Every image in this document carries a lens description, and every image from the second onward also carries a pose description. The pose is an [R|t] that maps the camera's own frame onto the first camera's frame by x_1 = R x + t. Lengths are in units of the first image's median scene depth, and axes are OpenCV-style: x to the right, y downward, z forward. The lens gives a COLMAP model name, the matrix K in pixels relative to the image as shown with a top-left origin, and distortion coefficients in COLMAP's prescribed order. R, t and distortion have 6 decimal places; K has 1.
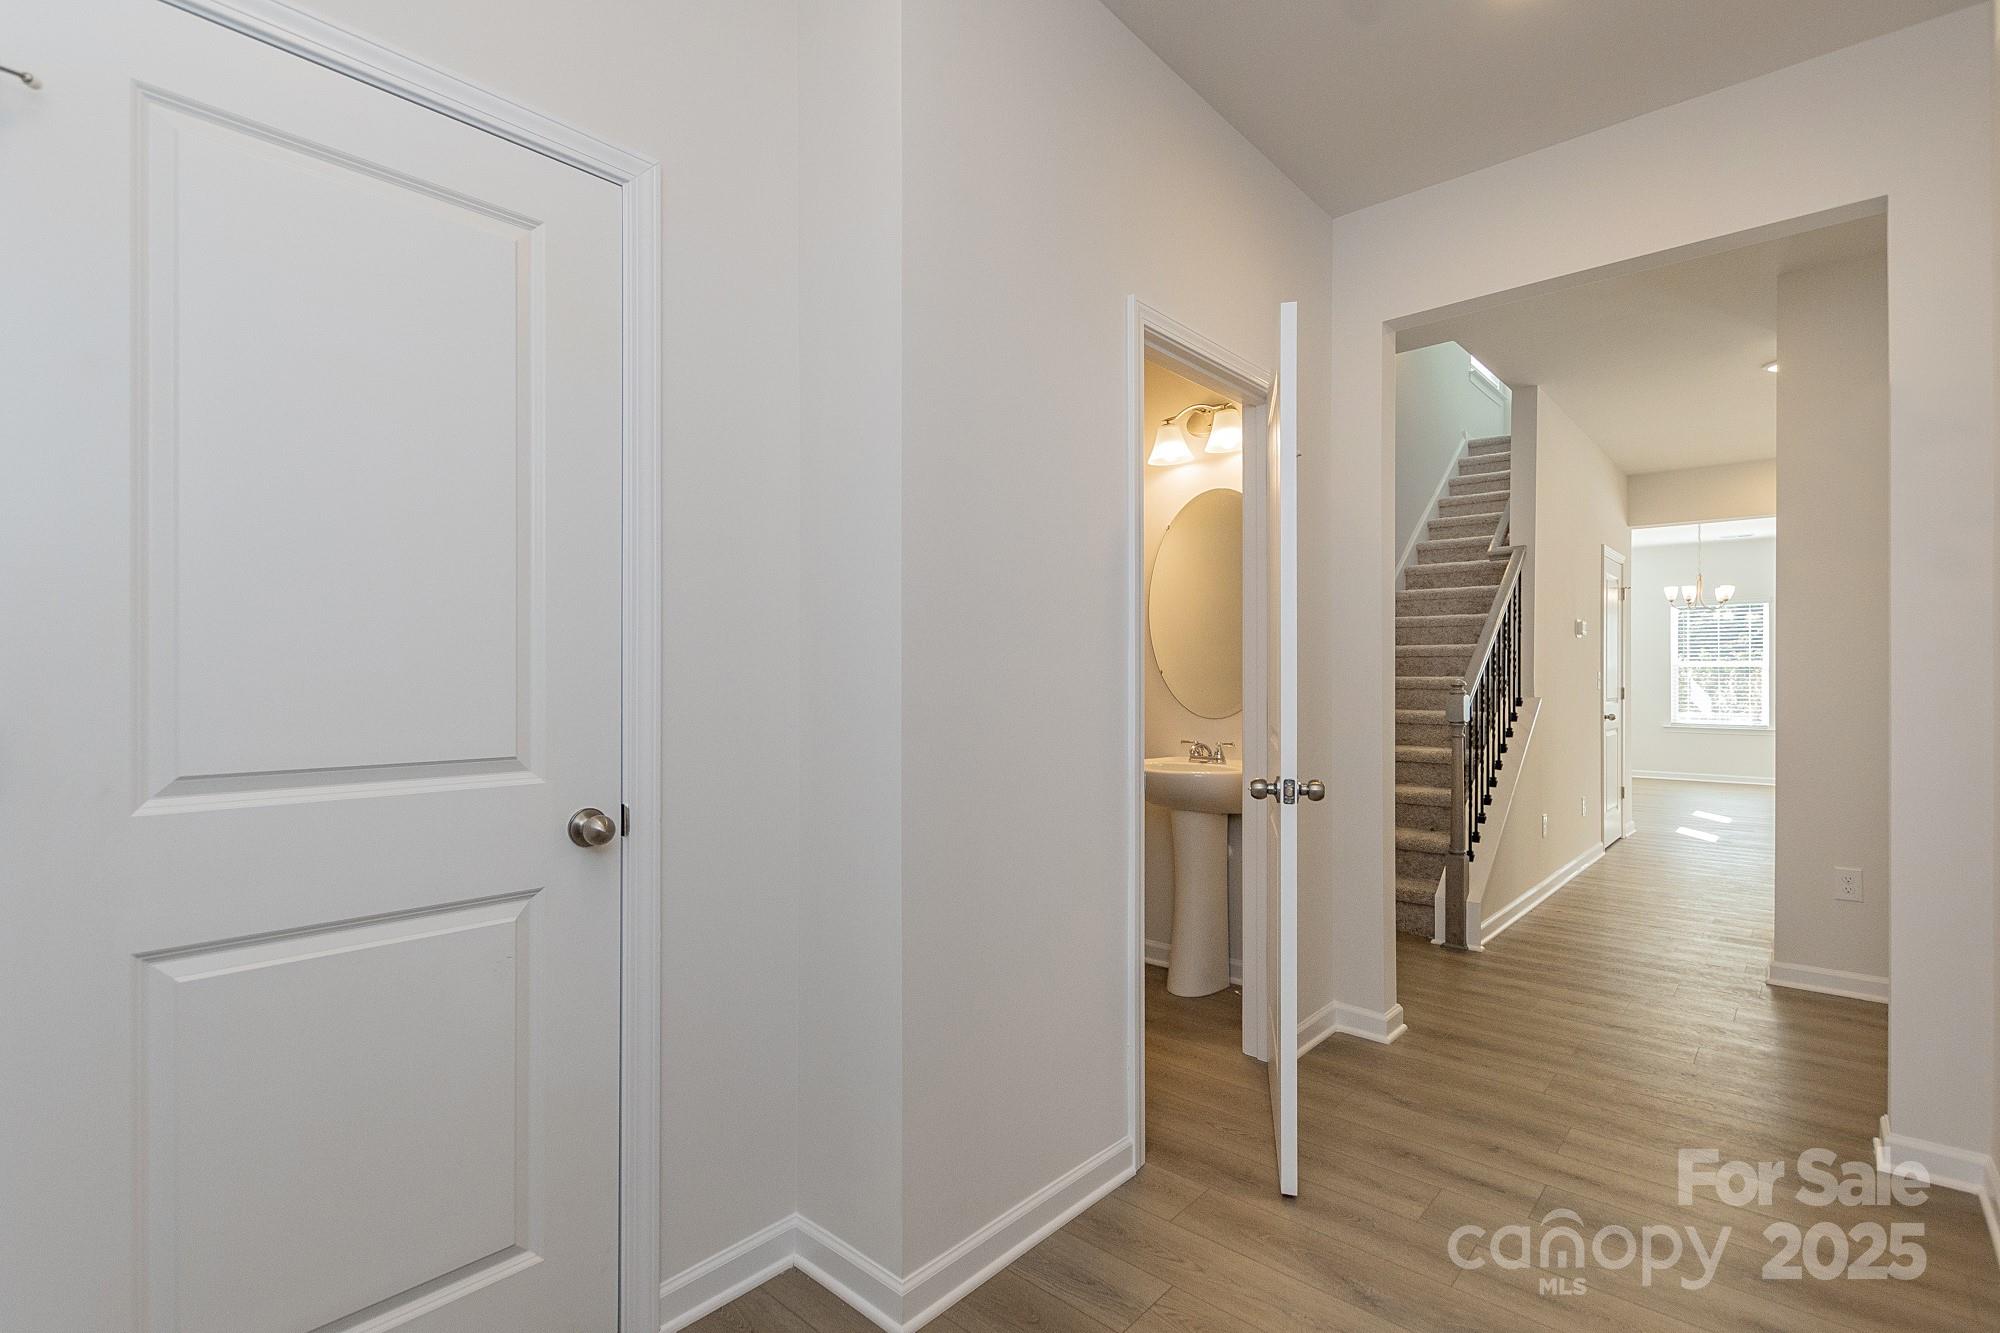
lens RADIAL K [[904.5, 0, 989.4], [0, 904.5, 674.6], [0, 0, 1]] dist [0.005777, -0.000561]
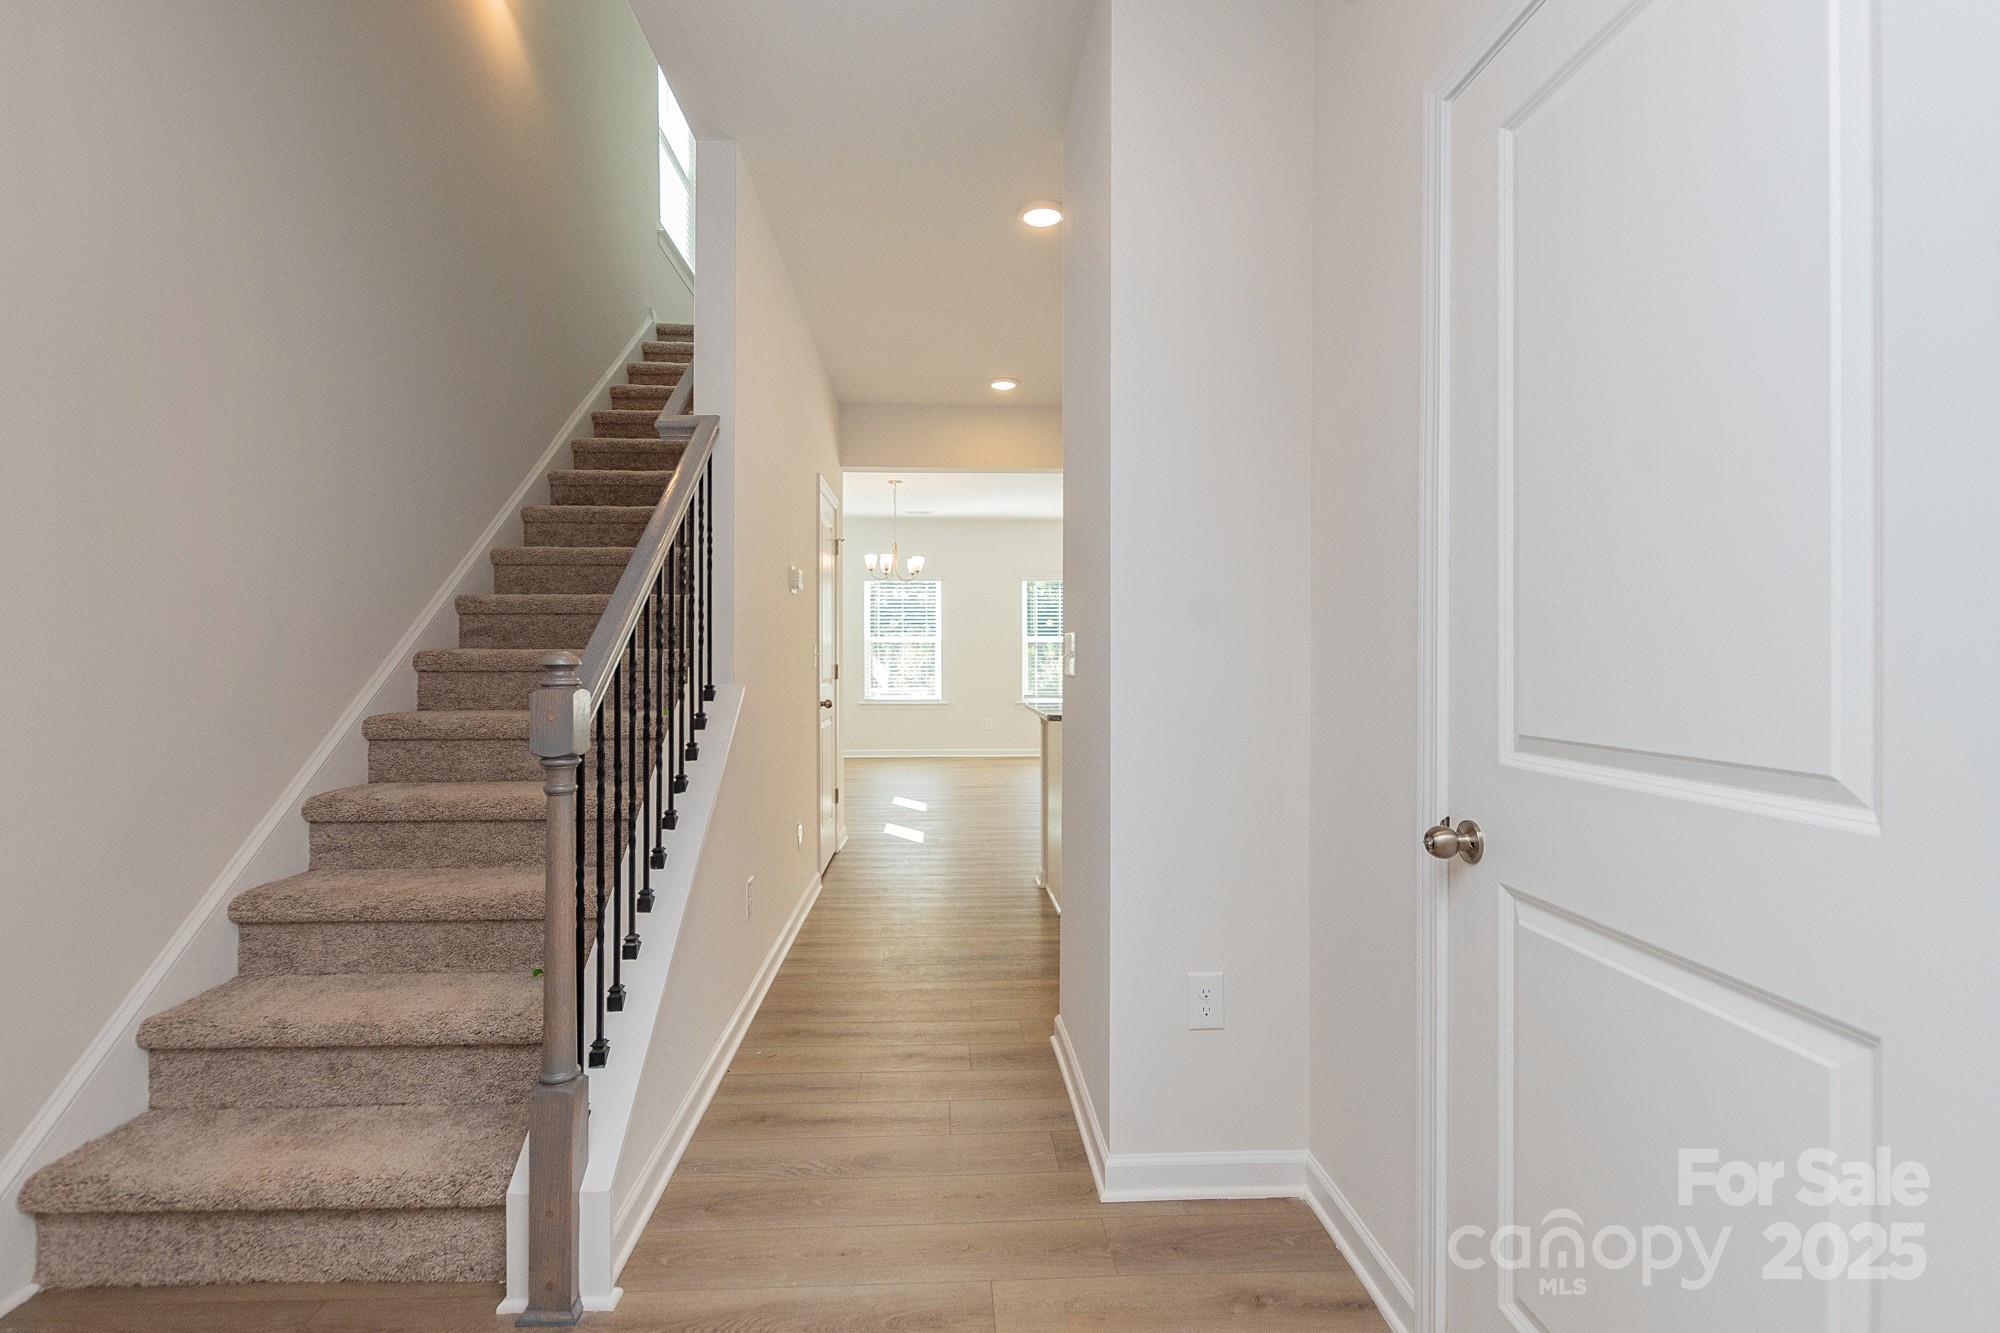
lens RADIAL K [[904.5, 0, 991.4], [0, 904.5, 660.0], [0, 0, 1]] dist [0.005777, -0.000561]
pose [[0.690199, -0.005089, 0.723602, 0.221673], [-0.001426, 0.999964, 0.008393, 0.003609], [-0.723618, -0.006825, 0.690167, 0.360356]]
